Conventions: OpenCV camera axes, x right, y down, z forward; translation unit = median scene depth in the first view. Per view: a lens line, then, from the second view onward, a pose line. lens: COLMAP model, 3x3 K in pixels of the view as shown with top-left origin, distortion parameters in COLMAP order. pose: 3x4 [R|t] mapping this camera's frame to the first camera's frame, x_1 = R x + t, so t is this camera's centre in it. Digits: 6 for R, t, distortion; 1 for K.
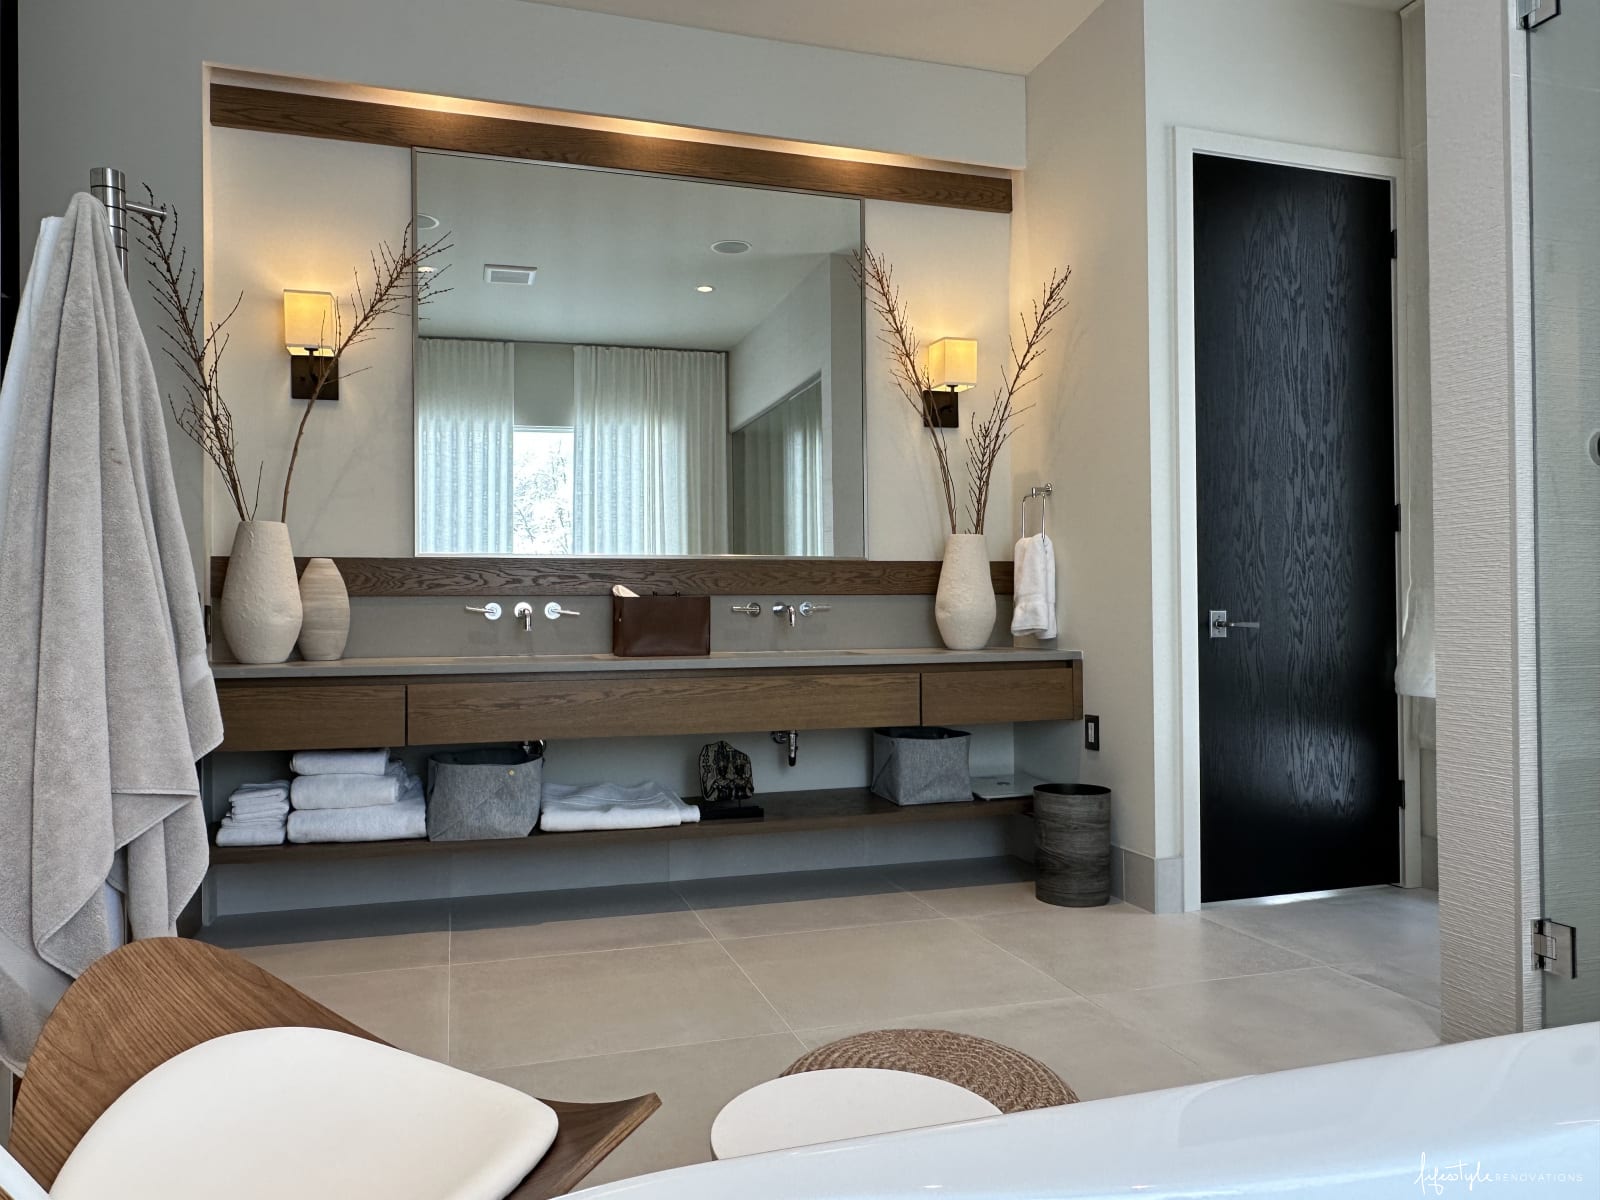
lens RADIAL K [[1057.3, 0, 797.5], [0, 1057.3, 601.7], [0, 0, 1]] dist [0.005908, 0.001878]
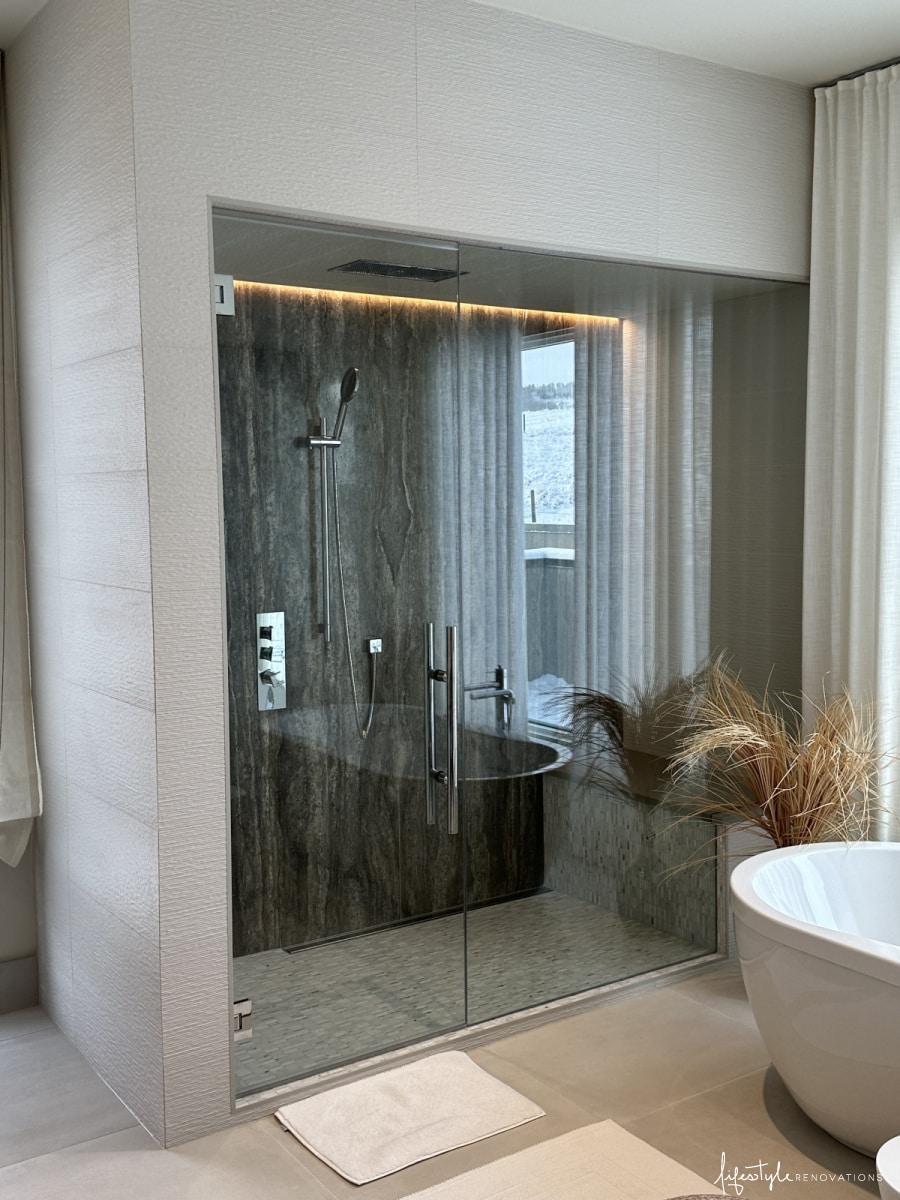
lens RADIAL K [[1220.5, 0, 457.3], [0, 1220.5, 596.7], [0, 0, 1]] dist [0.127144, 0.000000]
pose [[-0.300749, -0.068702, 0.951226, -0.511028], [0.001179, 0.997374, 0.072408, -0.198619], [-0.953703, 0.022898, -0.299878, 0.742482]]
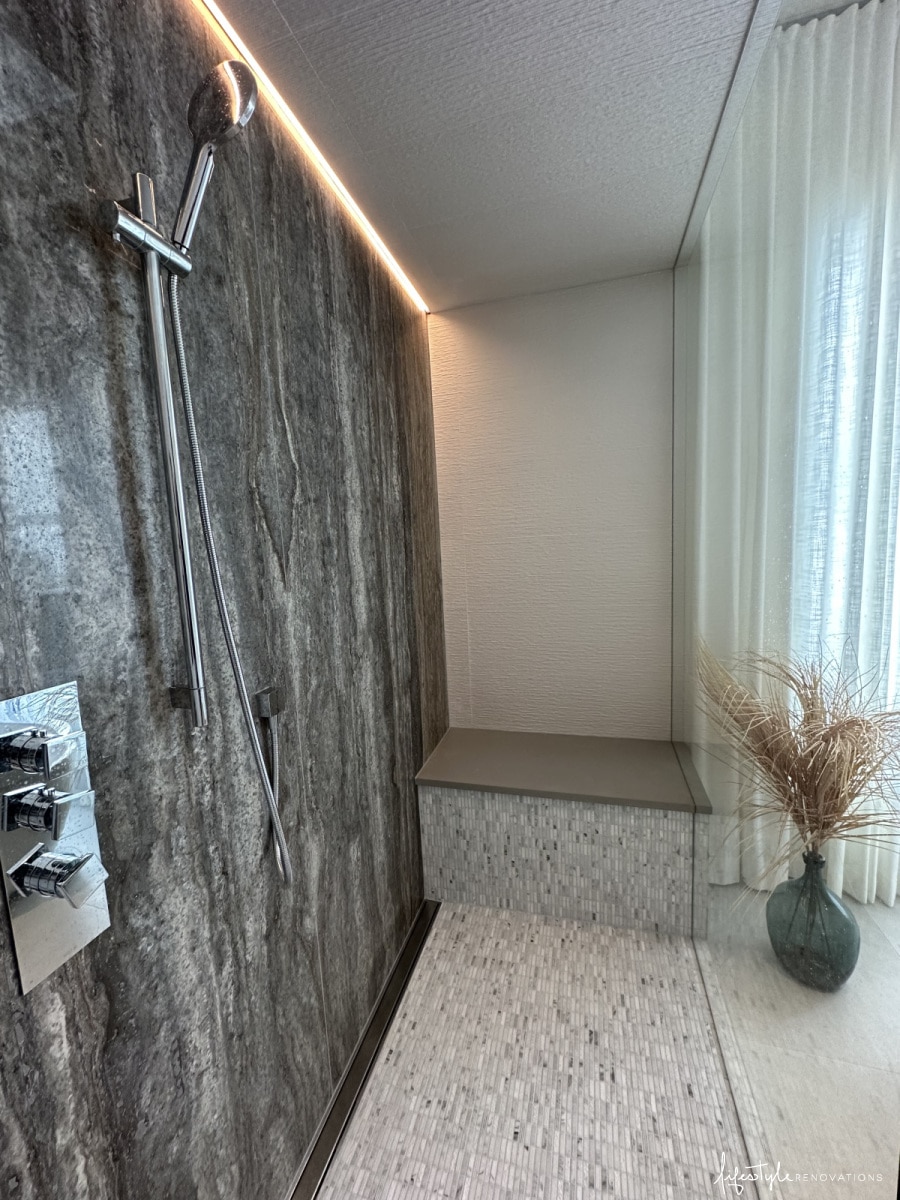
lens RADIAL K [[477.3, 0, 451.1], [0, 477.3, 599.6], [0, 0, 1]] dist [-0.001088, 0.000095]
pose [[-0.837239, -0.017680, 0.546551, 0.545168], [0.044683, 0.993923, 0.100599, -0.132737], [-0.545009, 0.108647, -0.831361, 0.601332]]
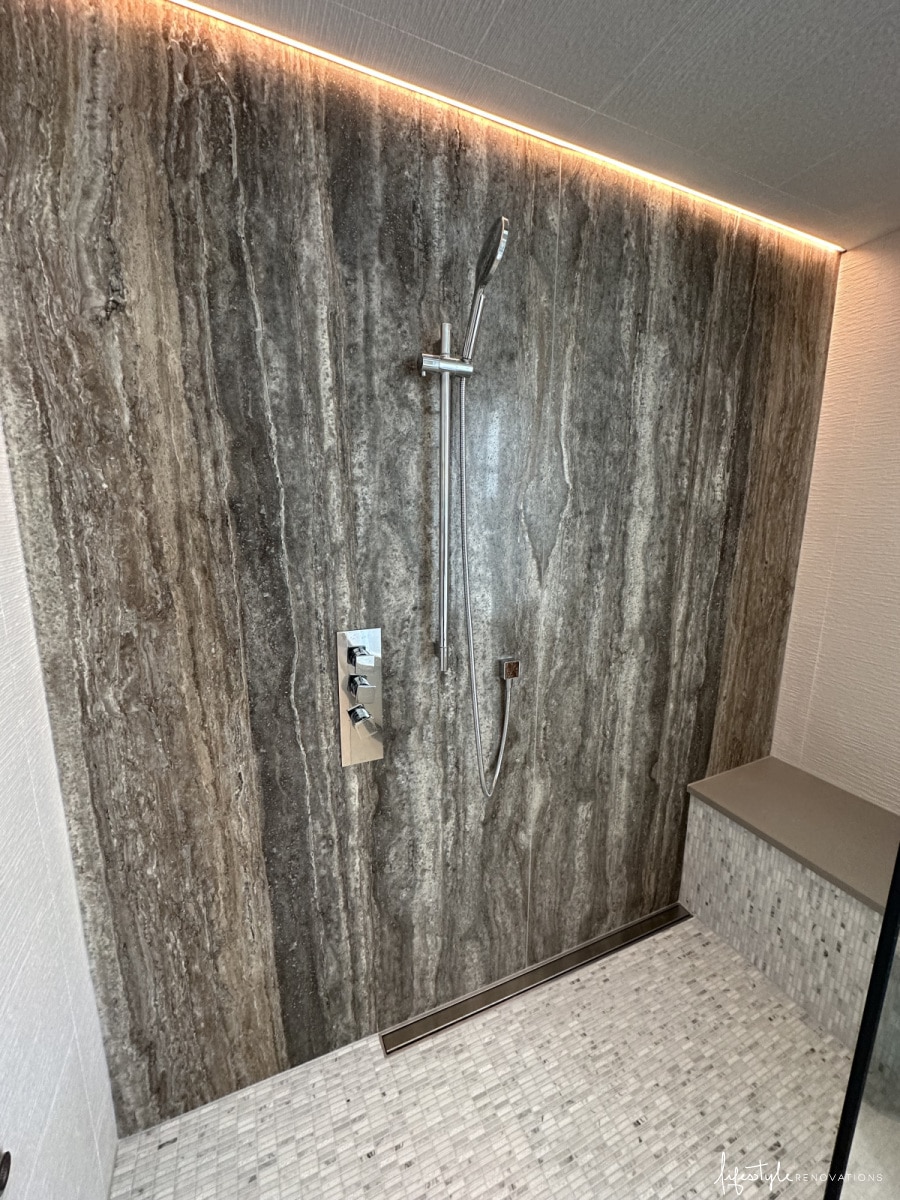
lens RADIAL K [[477.3, 0, 450.3], [0, 477.3, 600.2], [0, 0, 1]] dist [-0.001088, 0.000095]
pose [[-0.120534, -0.187724, 0.974798, 0.427364], [-0.018295, 0.982211, 0.186889, -0.174578], [-0.992541, 0.004692, -0.121824, 0.523339]]
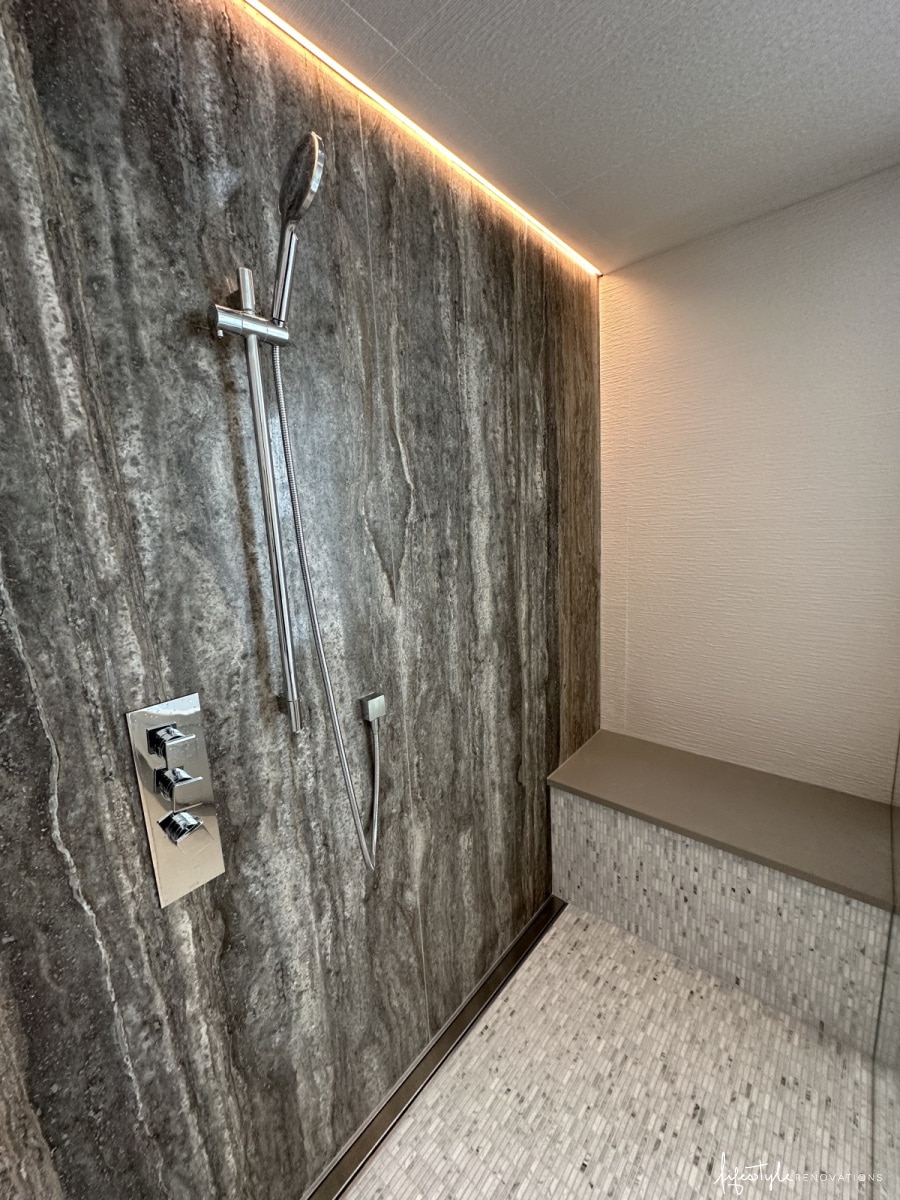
lens RADIAL K [[477.3, 0, 450.4], [0, 477.3, 599.9], [0, 0, 1]] dist [-0.001088, 0.000095]
pose [[-0.525835, -0.116726, 0.842539, 0.499963], [0.045166, 0.985310, 0.164694, -0.169851], [-0.849386, 0.124656, -0.512839, 0.540649]]
